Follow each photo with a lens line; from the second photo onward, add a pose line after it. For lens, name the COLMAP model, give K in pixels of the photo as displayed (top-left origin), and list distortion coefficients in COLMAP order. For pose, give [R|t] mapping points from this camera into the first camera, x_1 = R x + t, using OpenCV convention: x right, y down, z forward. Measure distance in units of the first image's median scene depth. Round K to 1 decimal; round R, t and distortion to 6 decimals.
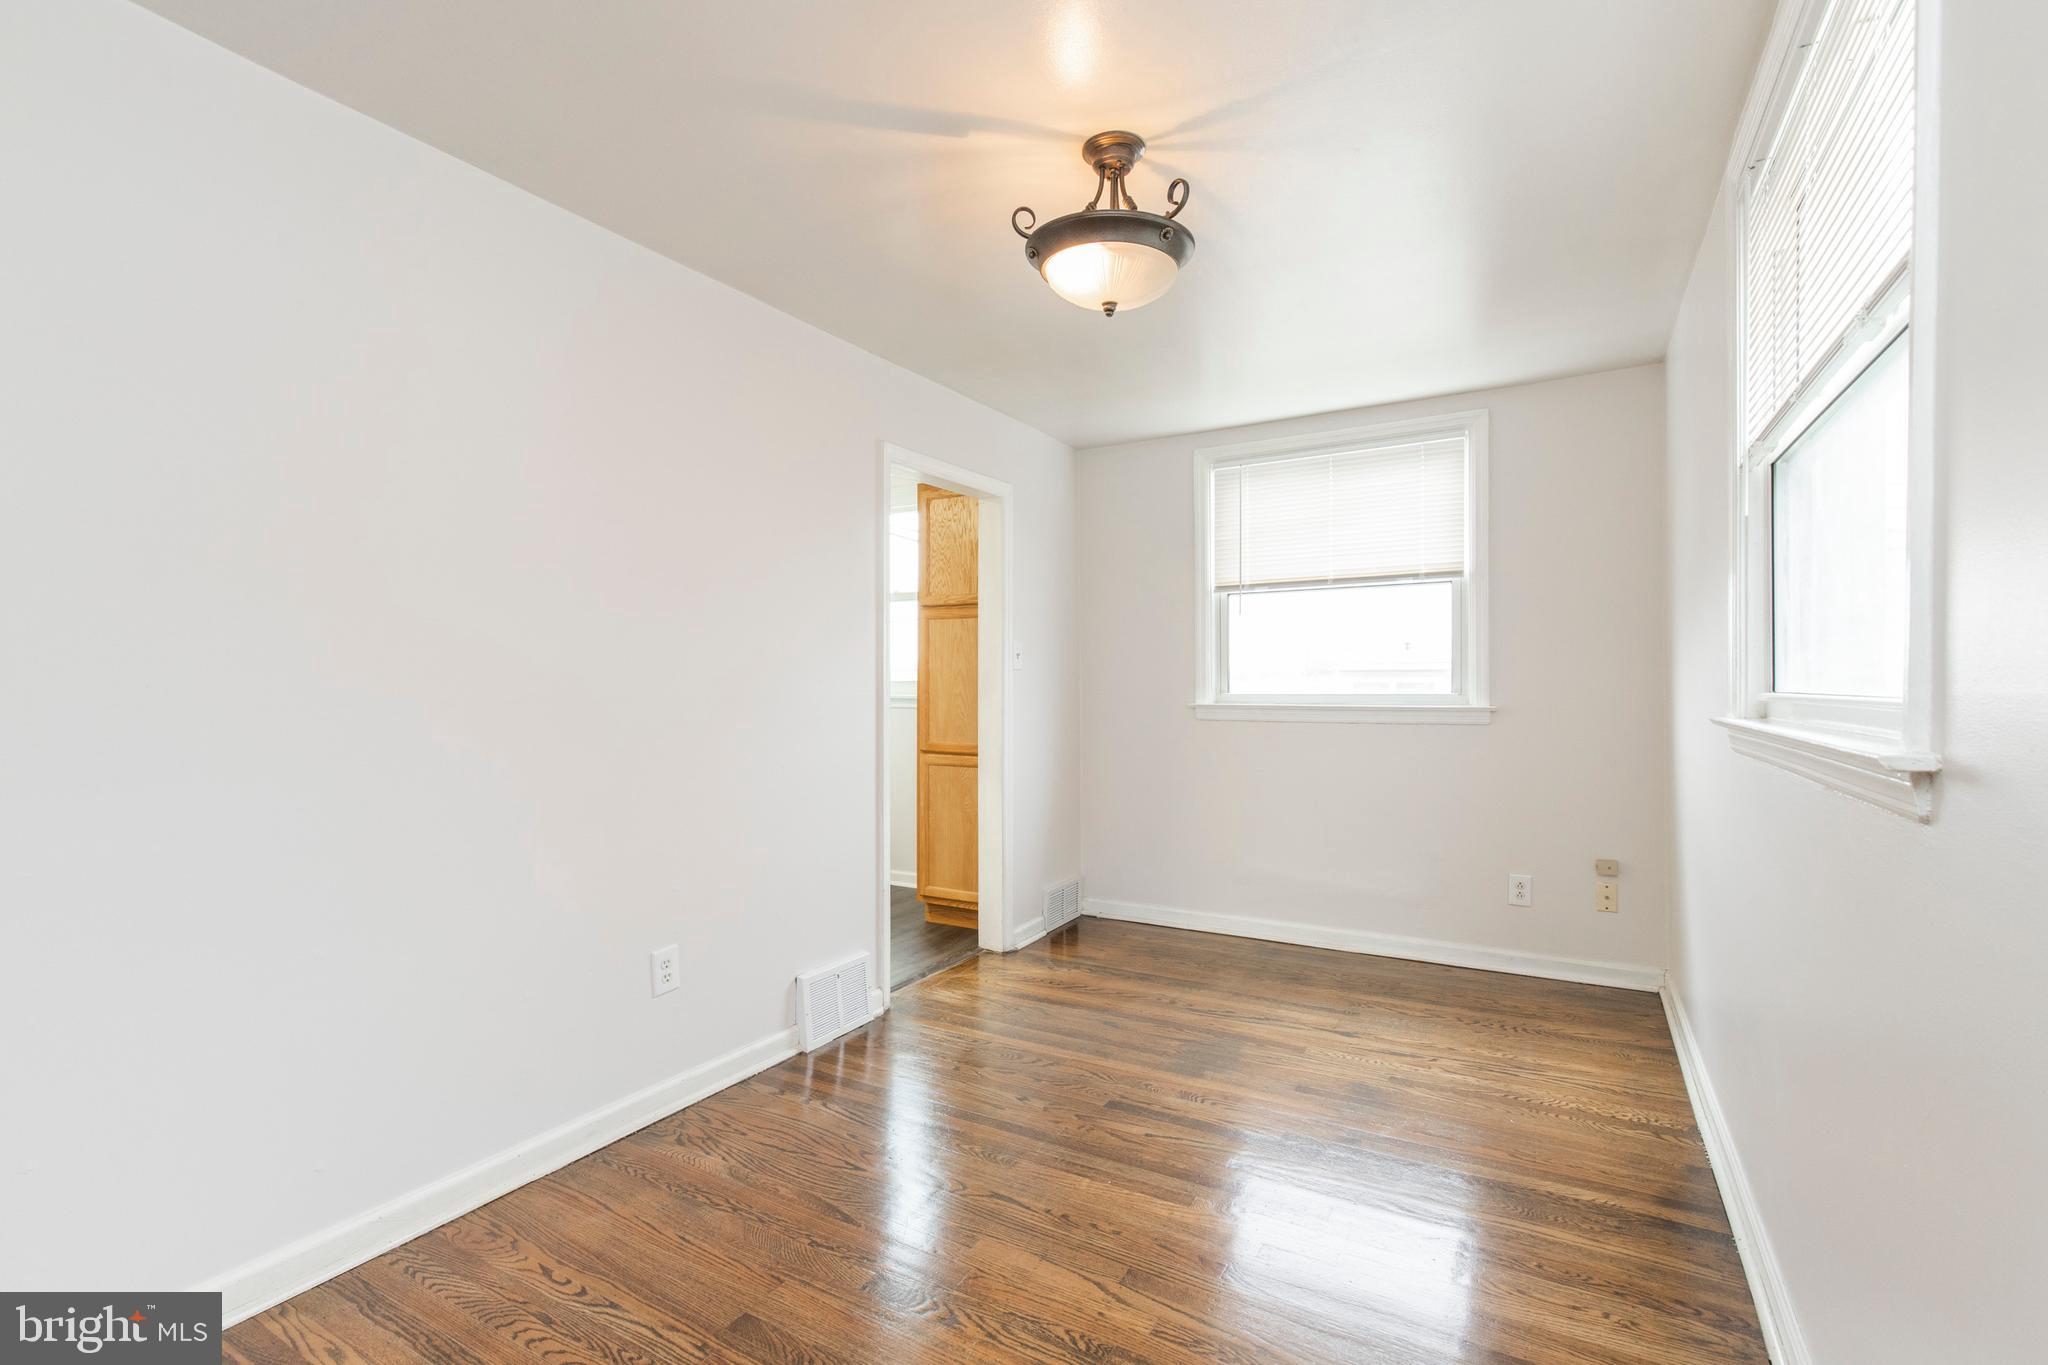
lens RADIAL K [[935.9, 0, 1033.2], [0, 935.9, 685.1], [0, 0, 1]] dist [0.005290, -0.000357]
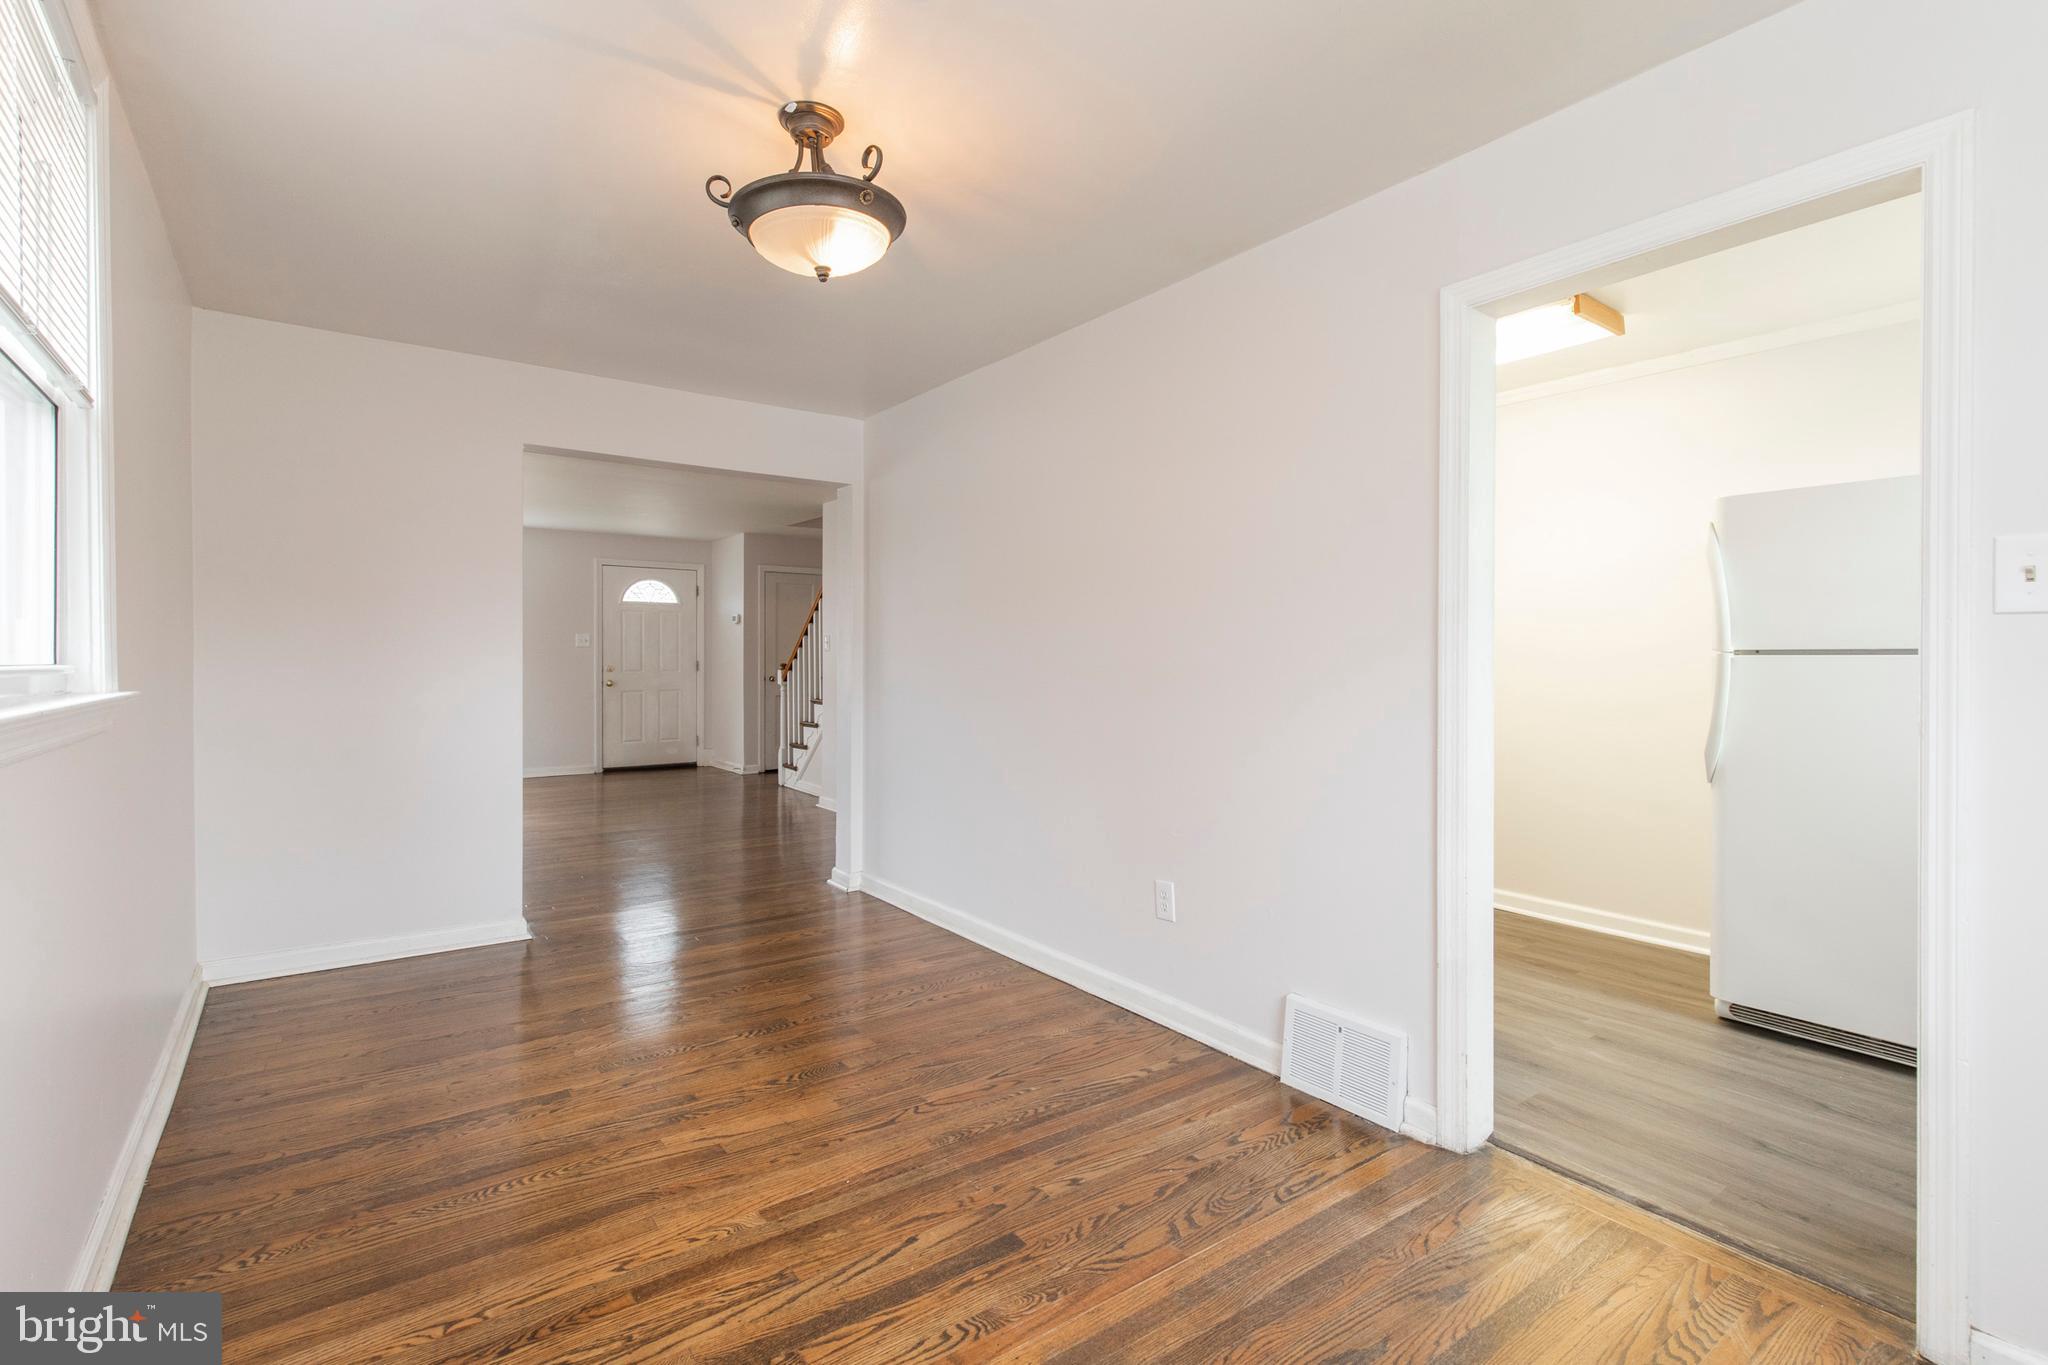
lens RADIAL K [[935.9, 0, 1037.1], [0, 935.9, 672.5], [0, 0, 1]] dist [0.005290, -0.000357]
pose [[-0.393423, 0.014637, -0.919241, 0.773271], [-0.001191, 0.999864, 0.016431, 0.002328], [0.919357, 0.007559, -0.393352, 1.377004]]
